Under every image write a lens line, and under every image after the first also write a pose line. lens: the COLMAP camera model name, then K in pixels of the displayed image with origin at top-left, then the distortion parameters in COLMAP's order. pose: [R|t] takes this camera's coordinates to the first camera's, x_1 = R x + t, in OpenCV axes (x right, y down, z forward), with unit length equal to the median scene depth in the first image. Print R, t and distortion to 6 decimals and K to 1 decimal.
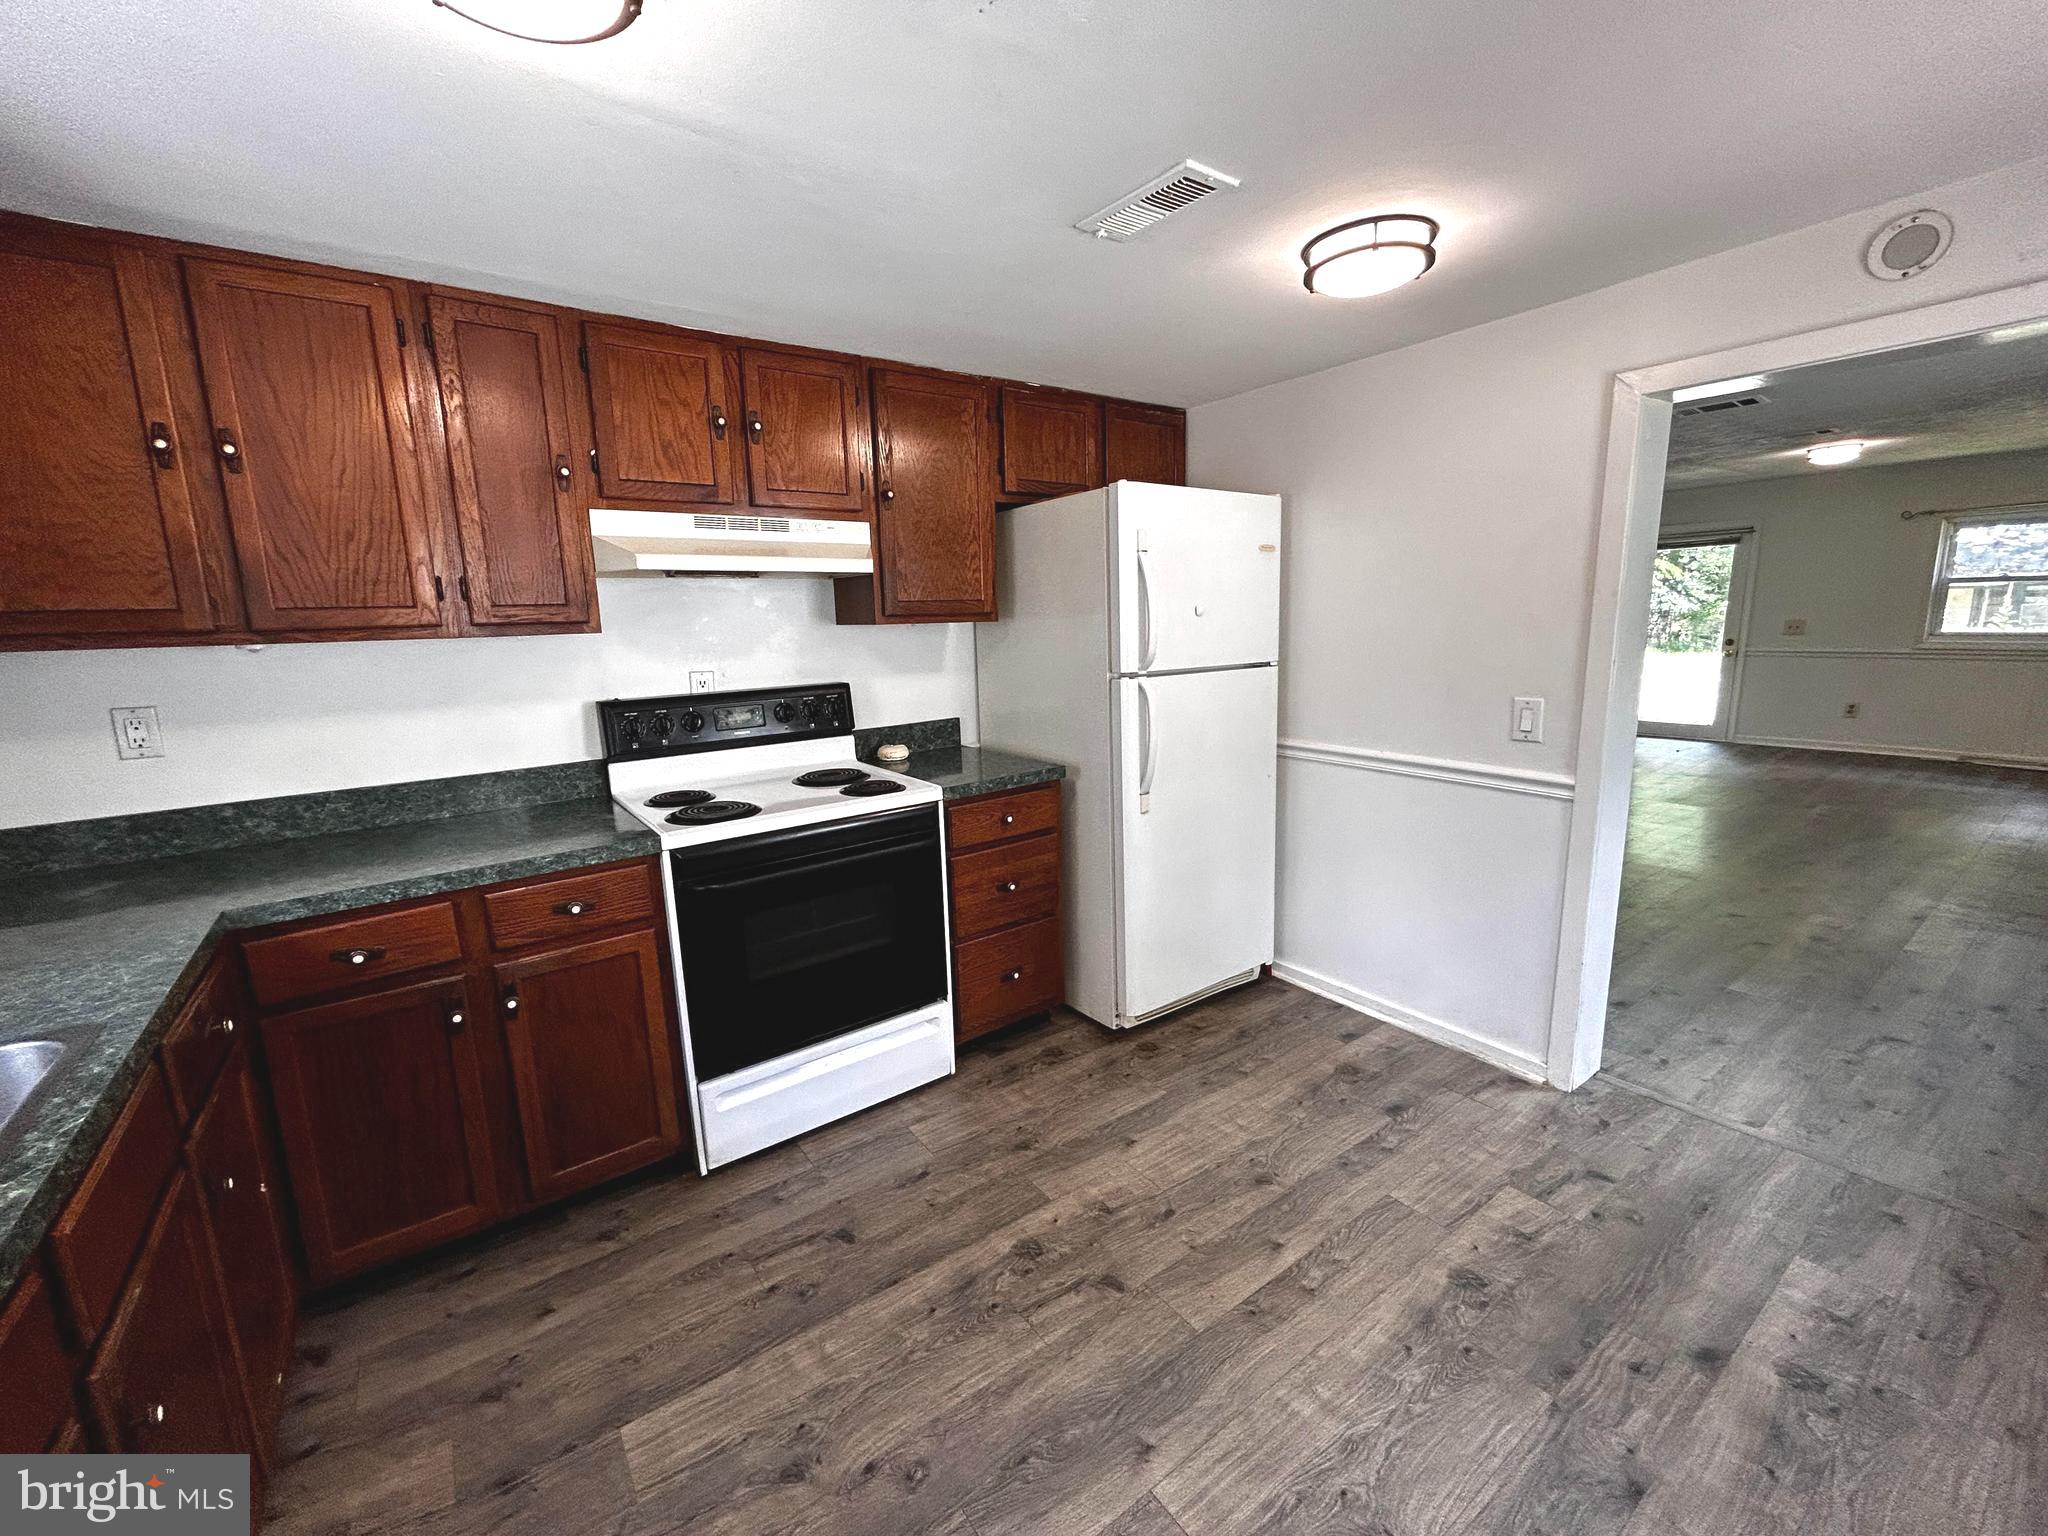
lens RADIAL K [[823.9, 0, 1024.0], [0, 823.9, 768.0], [0, 0, 1]] dist [-0.007894, 0.012494]
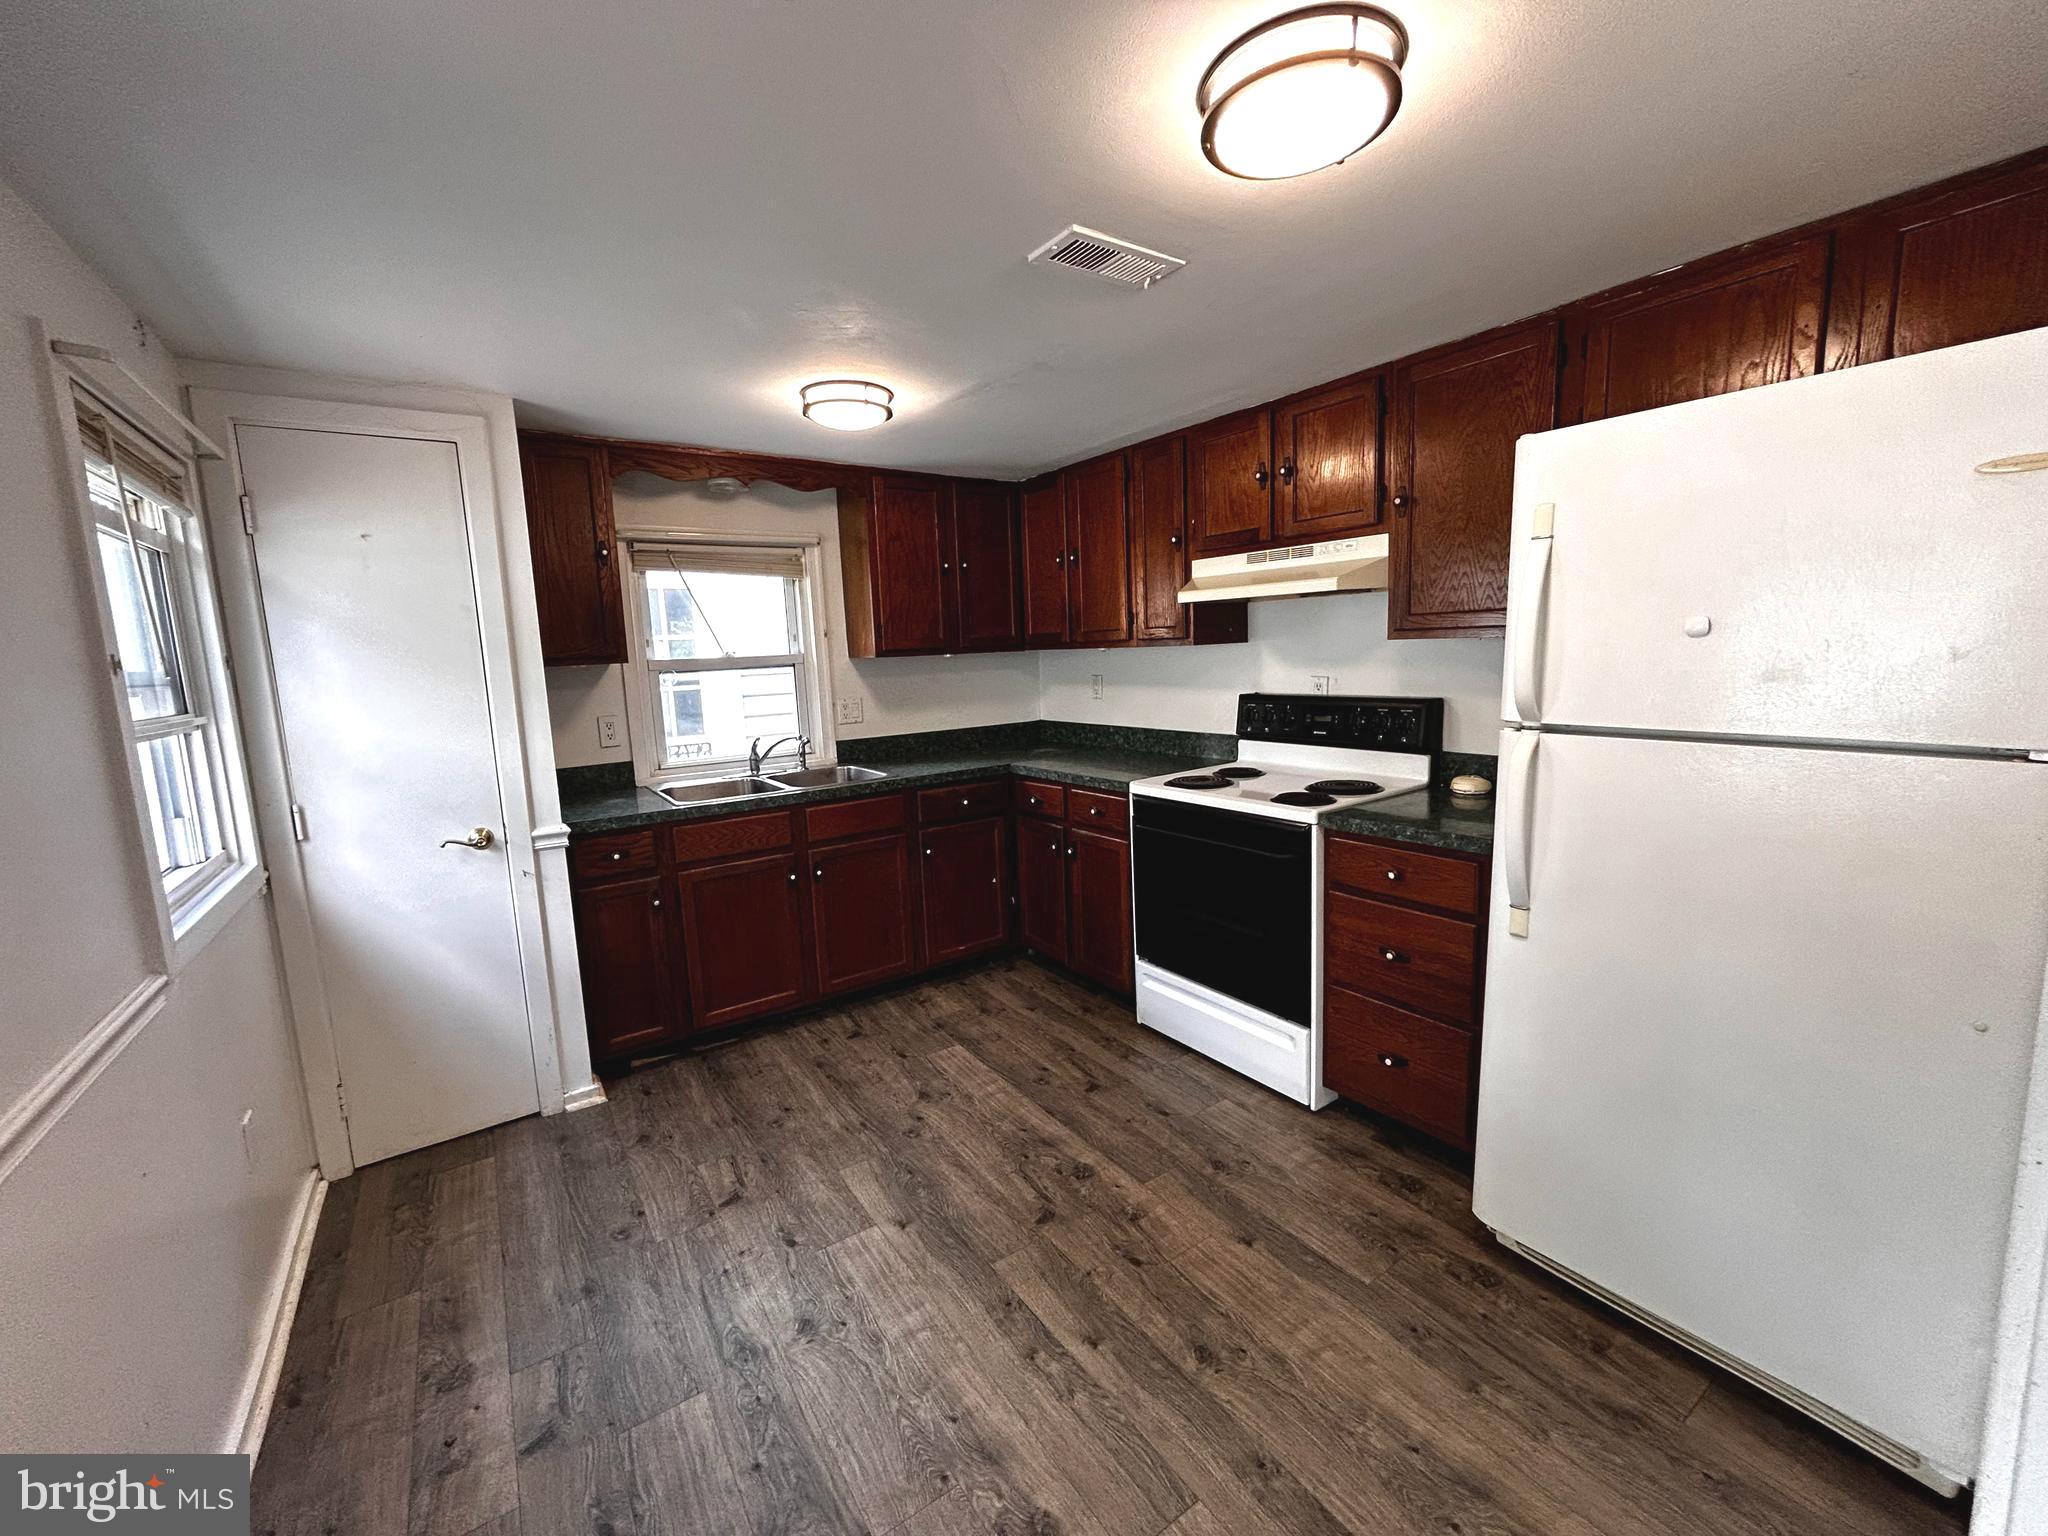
lens RADIAL K [[864.2, 0, 1047.5], [0, 864.2, 771.2], [0, 0, 1]] dist [-0.001821, 0.007869]
pose [[-0.015783, 0.176661, -0.984145, 1.151062], [-0.141163, 0.974016, 0.177106, -0.203213], [0.989861, 0.141720, 0.009565, 0.856244]]
